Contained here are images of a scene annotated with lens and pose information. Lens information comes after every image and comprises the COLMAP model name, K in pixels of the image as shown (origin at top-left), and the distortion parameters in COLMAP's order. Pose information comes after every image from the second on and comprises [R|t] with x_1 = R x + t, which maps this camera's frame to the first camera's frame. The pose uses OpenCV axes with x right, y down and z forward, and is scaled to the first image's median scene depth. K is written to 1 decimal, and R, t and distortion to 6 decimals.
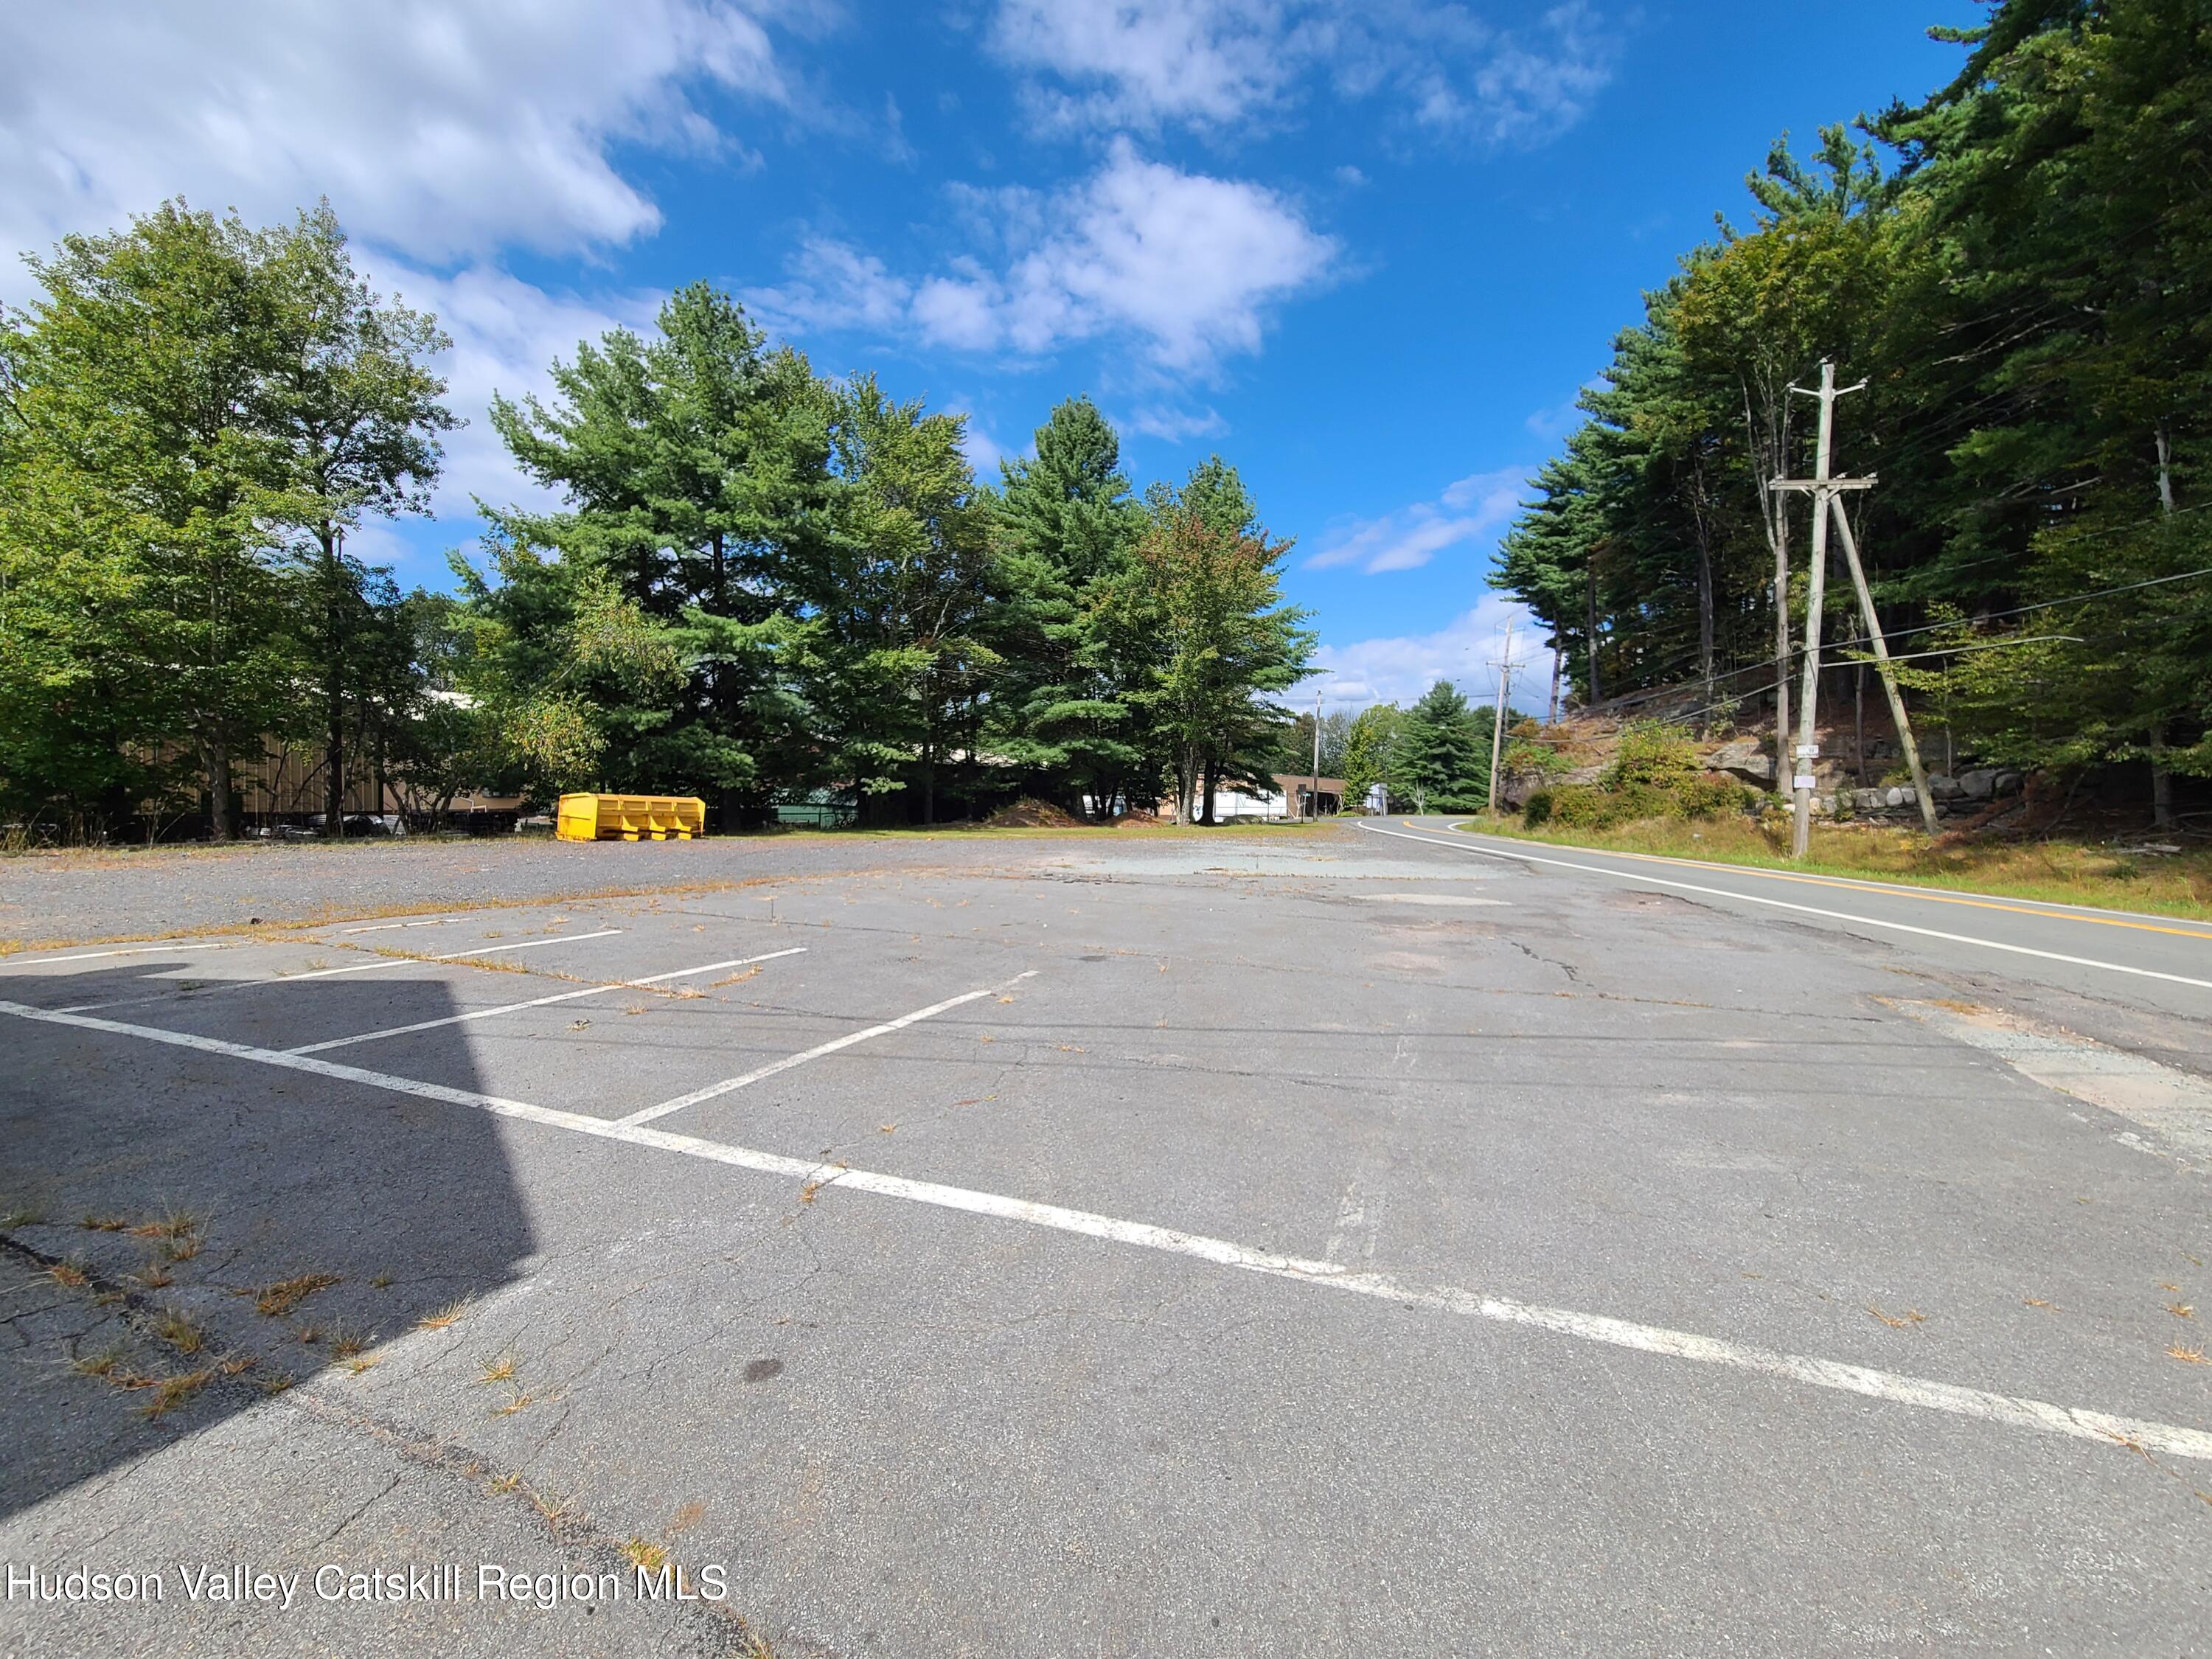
lens RADIAL K [[891.6, 0, 1122.2], [0, 891.6, 830.7], [0, 0, 1]] dist [0.000694, 0.000071]
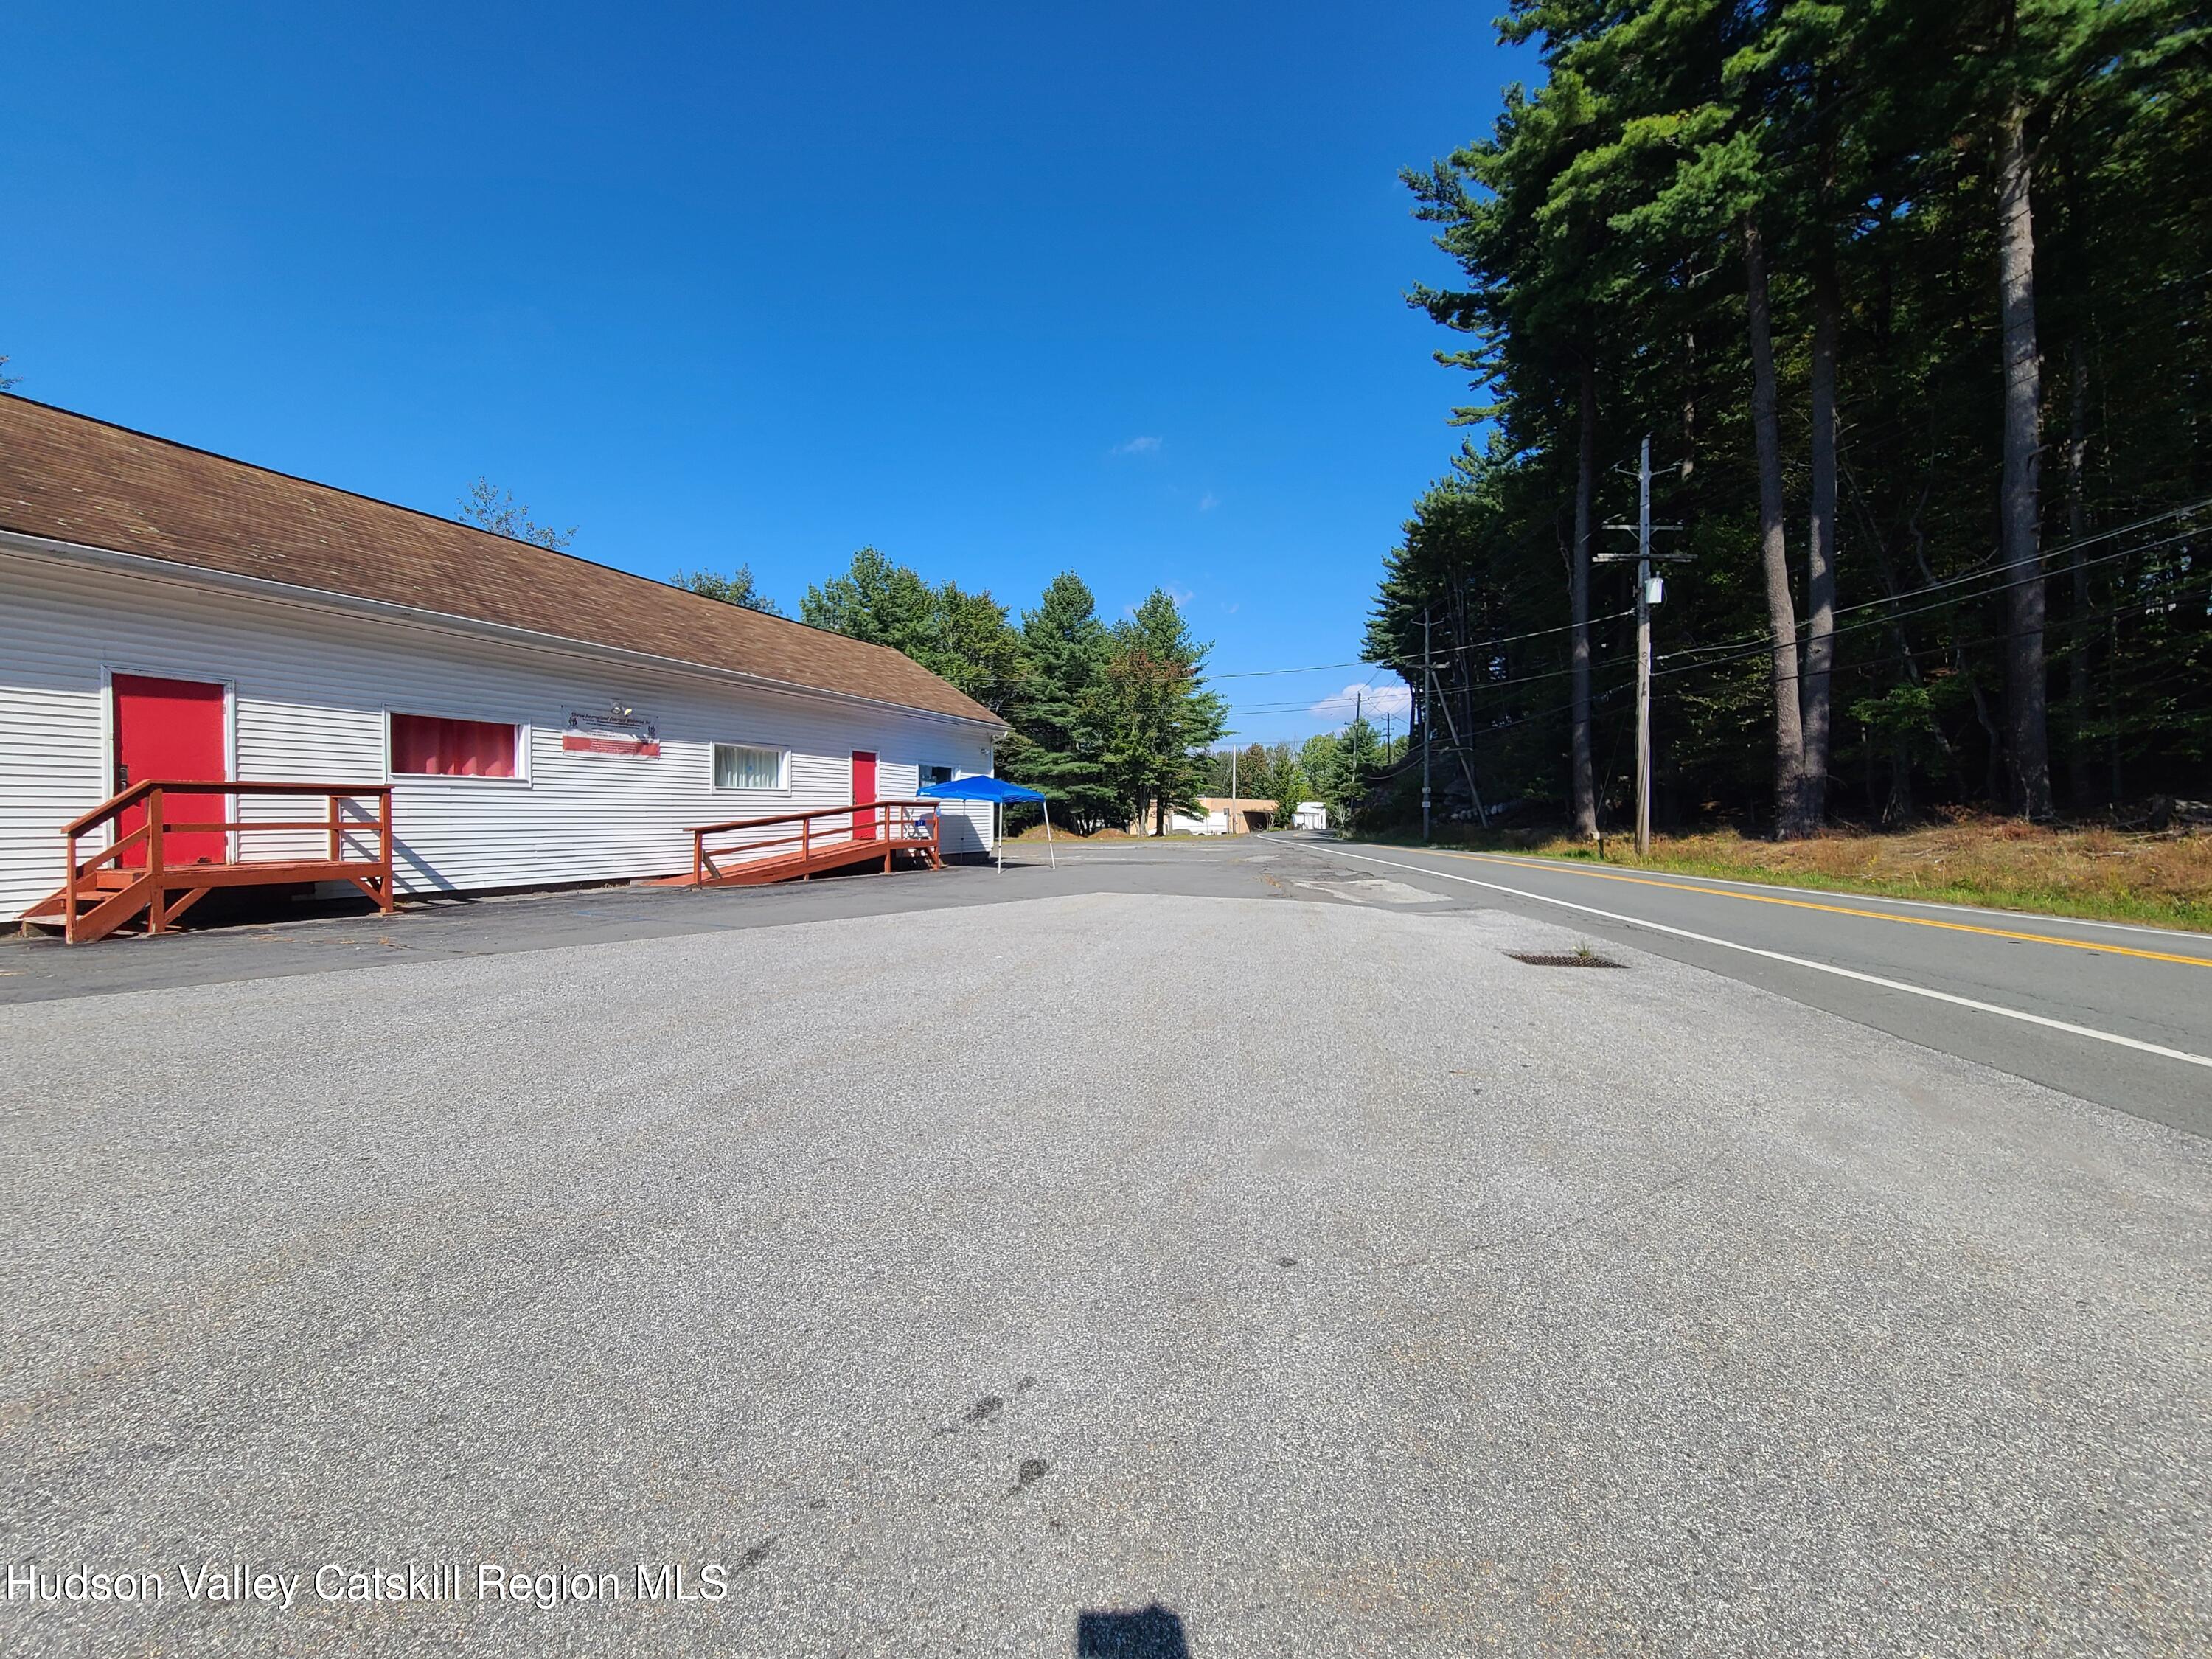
lens RADIAL K [[889.4, 0, 1106.0], [0, 889.4, 829.5], [0, 0, 1]] dist [-0.008317, 0.000051]
pose [[0.999573, -0.026521, 0.012304, -0.010667], [0.026865, 0.999227, -0.028711, 0.021541], [-0.011533, 0.029030, 0.999512, -0.490929]]
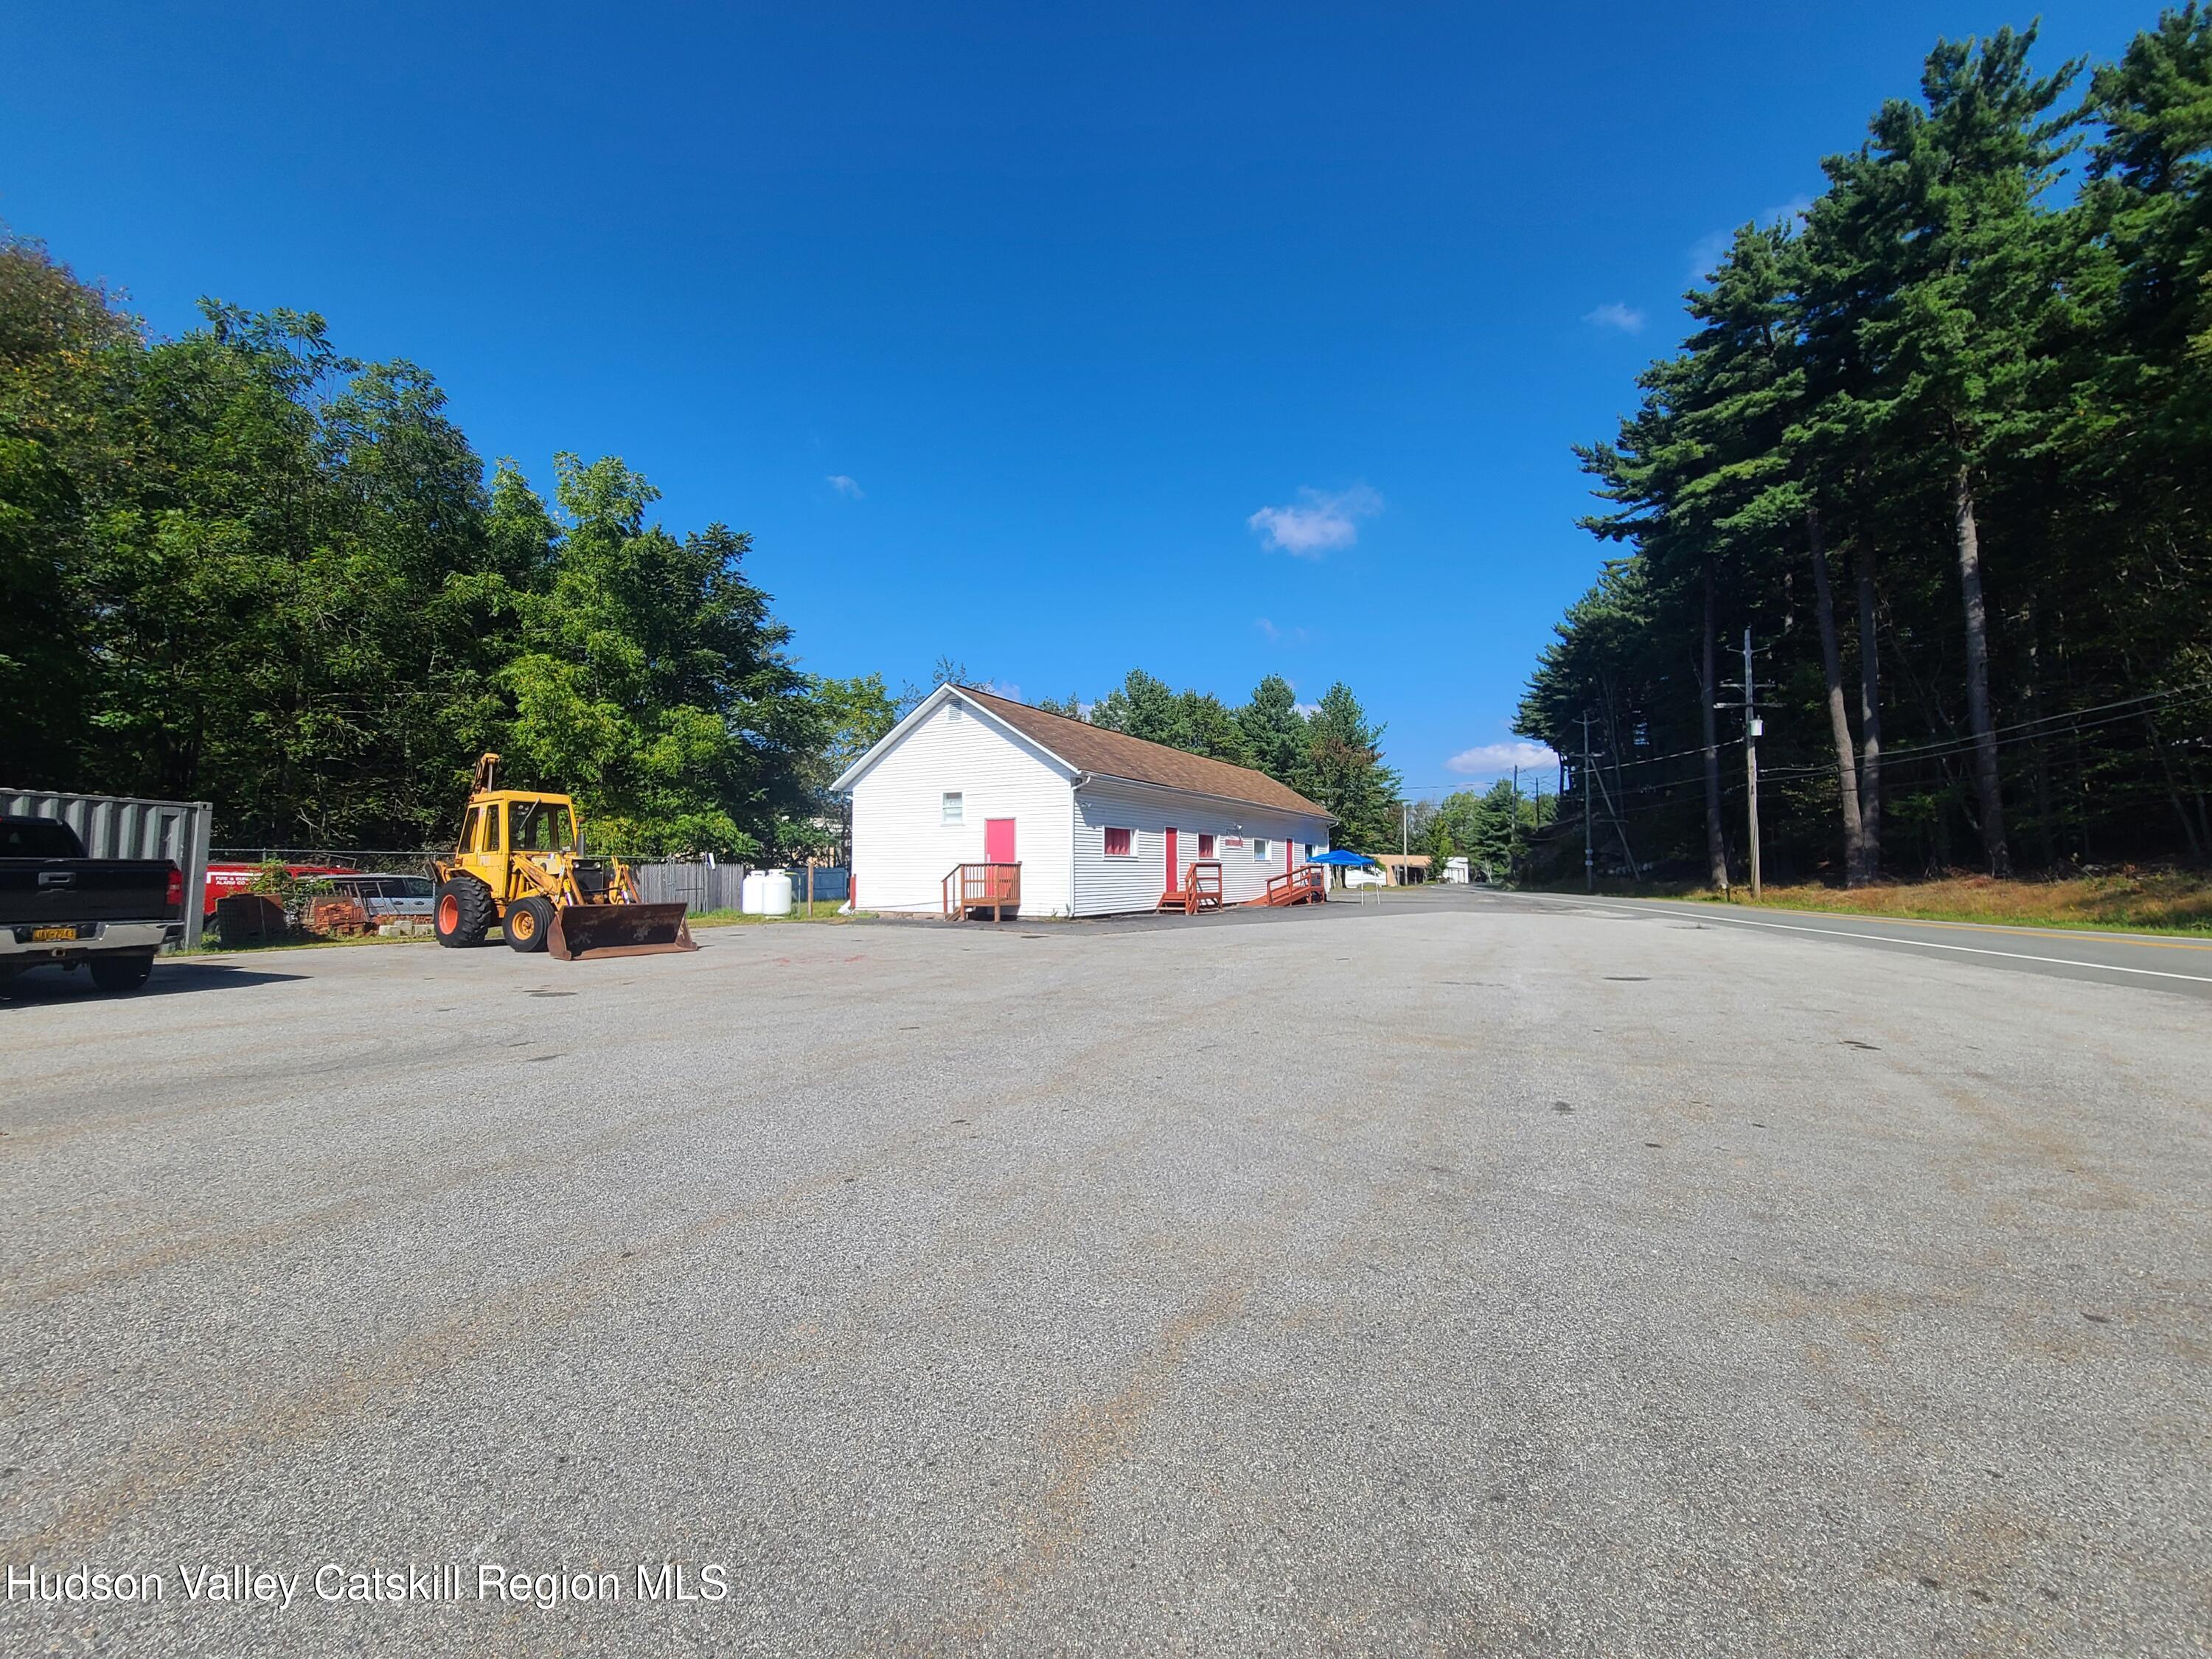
lens RADIAL K [[891.6, 0, 1122.2], [0, 891.6, 830.7], [0, 0, 1]] dist [0.000694, 0.000071]
pose [[0.994954, -0.031803, -0.095154, -0.172297], [0.023193, 0.995648, -0.090265, 0.028347], [0.097611, 0.087602, 0.991362, -0.818192]]
